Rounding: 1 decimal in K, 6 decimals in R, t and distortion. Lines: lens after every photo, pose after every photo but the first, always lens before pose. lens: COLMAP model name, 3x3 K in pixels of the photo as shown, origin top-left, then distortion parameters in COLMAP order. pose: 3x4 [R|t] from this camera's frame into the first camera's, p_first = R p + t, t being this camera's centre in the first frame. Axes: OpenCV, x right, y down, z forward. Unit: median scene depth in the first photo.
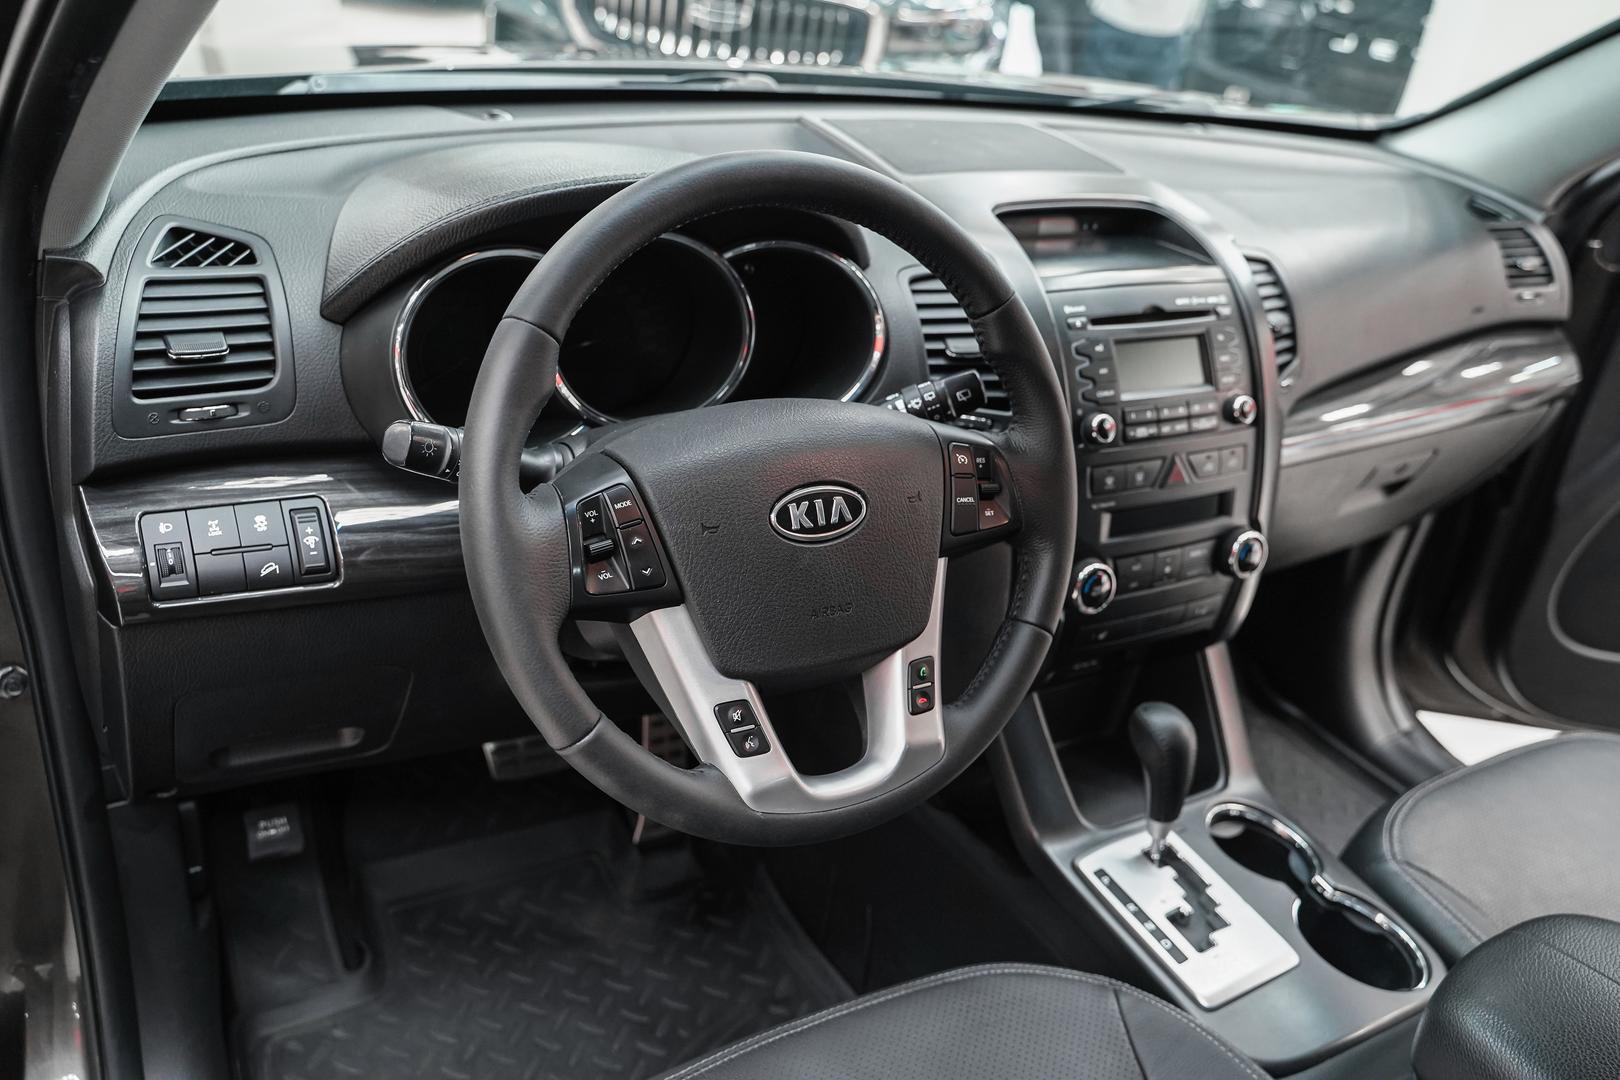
lens RADIAL K [[1296.9, 0, 814.2], [0, 1296.9, 537.9], [0, 0, 1]] dist [-0.023721, 0.019260]
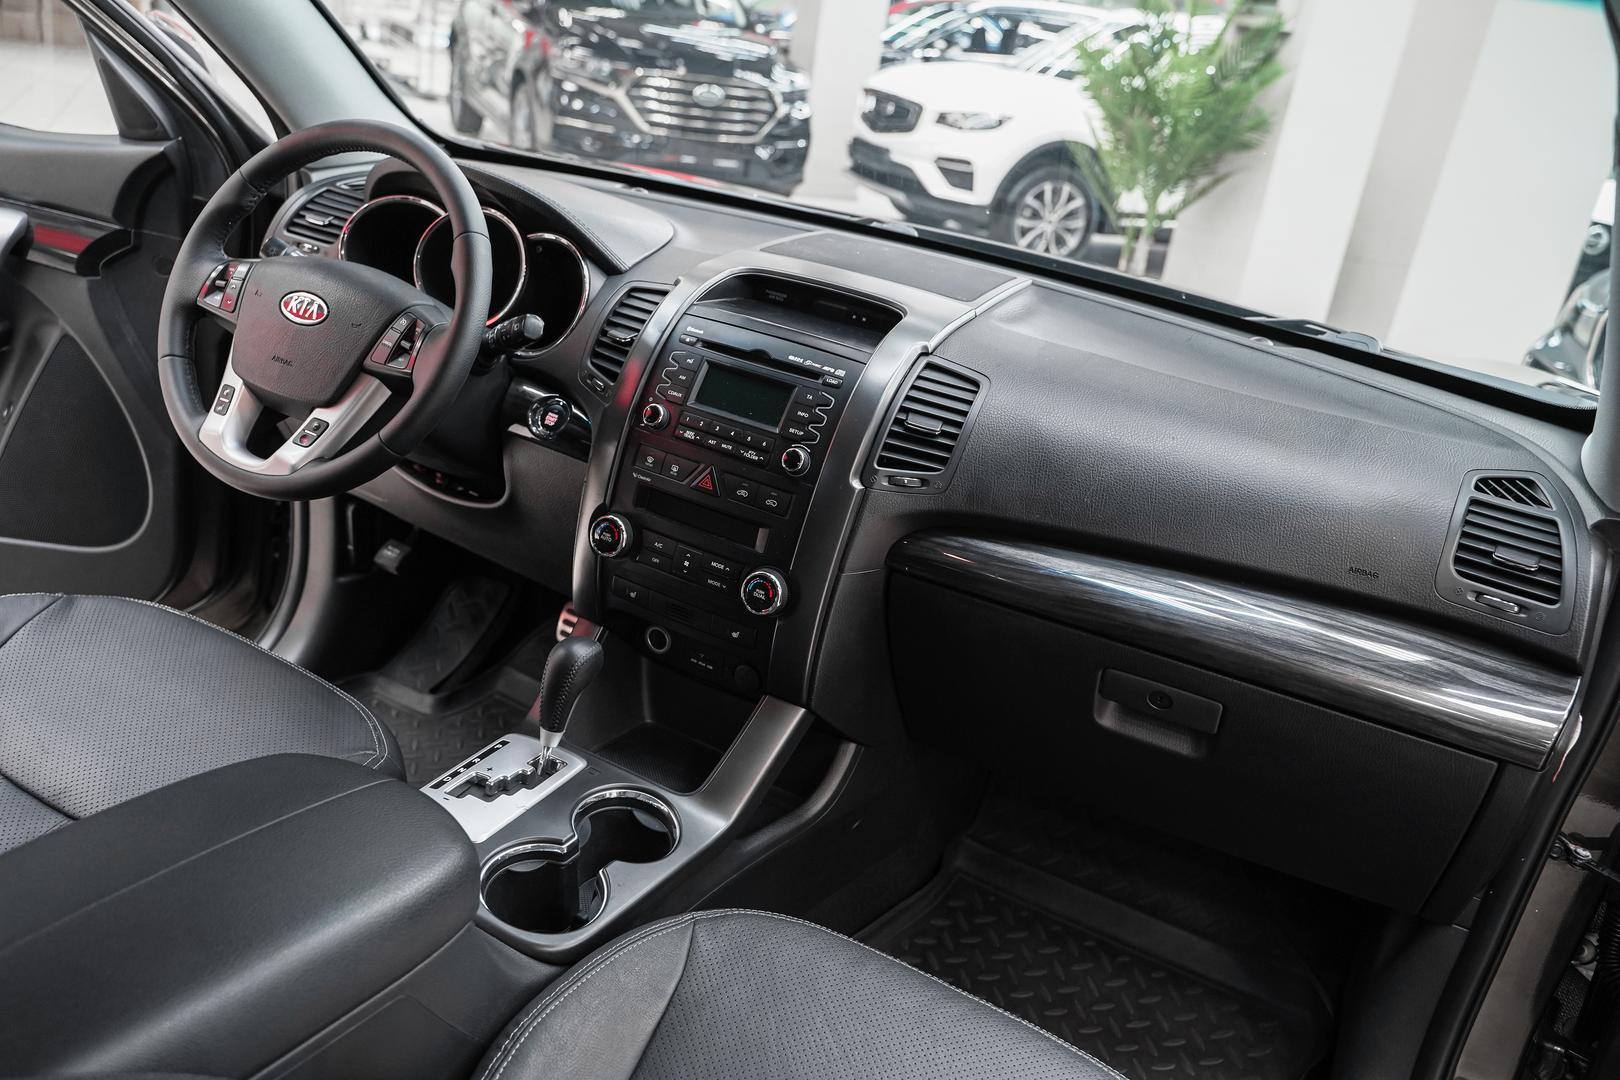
lens RADIAL K [[1296.9, 0, 811.8], [0, 1296.9, 536.1], [0, 0, 1]] dist [-0.023721, 0.019260]
pose [[0.527201, 0.275323, -0.803901, 1.344820], [-0.474871, 0.879998, -0.010036, -0.041302], [0.704668, 0.387040, 0.594679, 0.408434]]
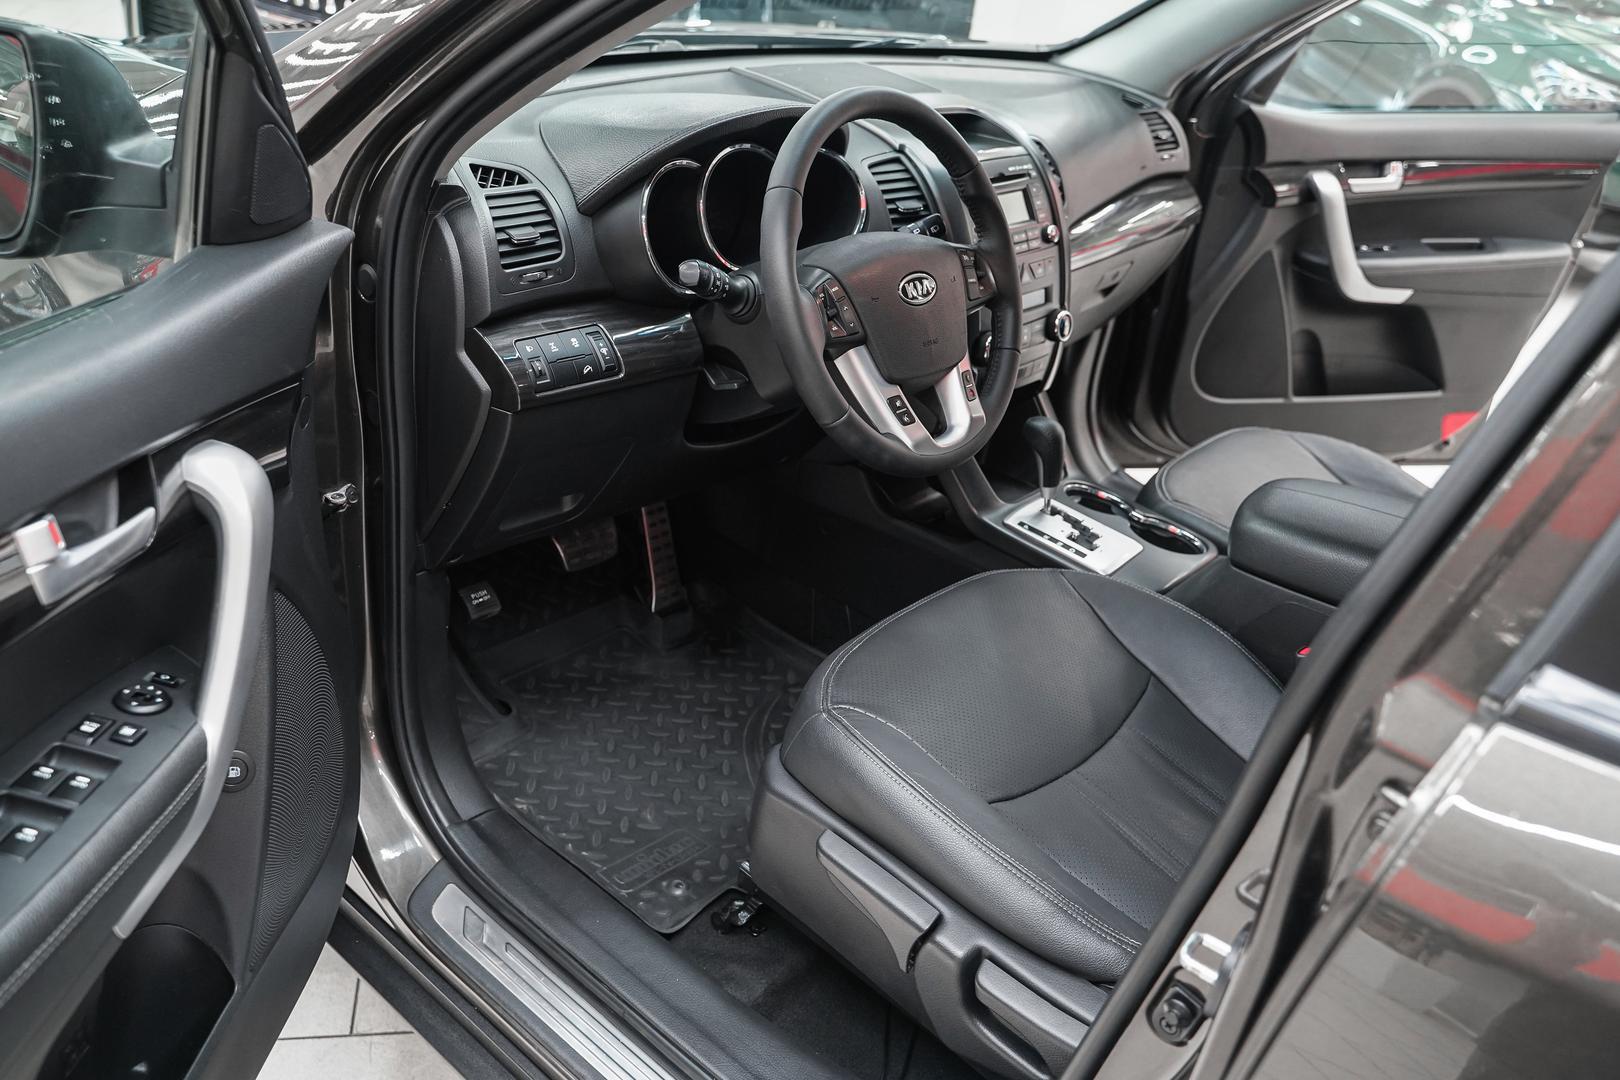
lens RADIAL K [[1296.9, 0, 792.5], [0, 1296.9, 533.2], [0, 0, 1]] dist [-0.023721, 0.019260]
pose [[0.946912, -0.161053, 0.278245, -0.518128], [0.149359, 0.986782, 0.062875, 0.127480], [-0.284693, -0.017979, 0.958450, -0.491793]]
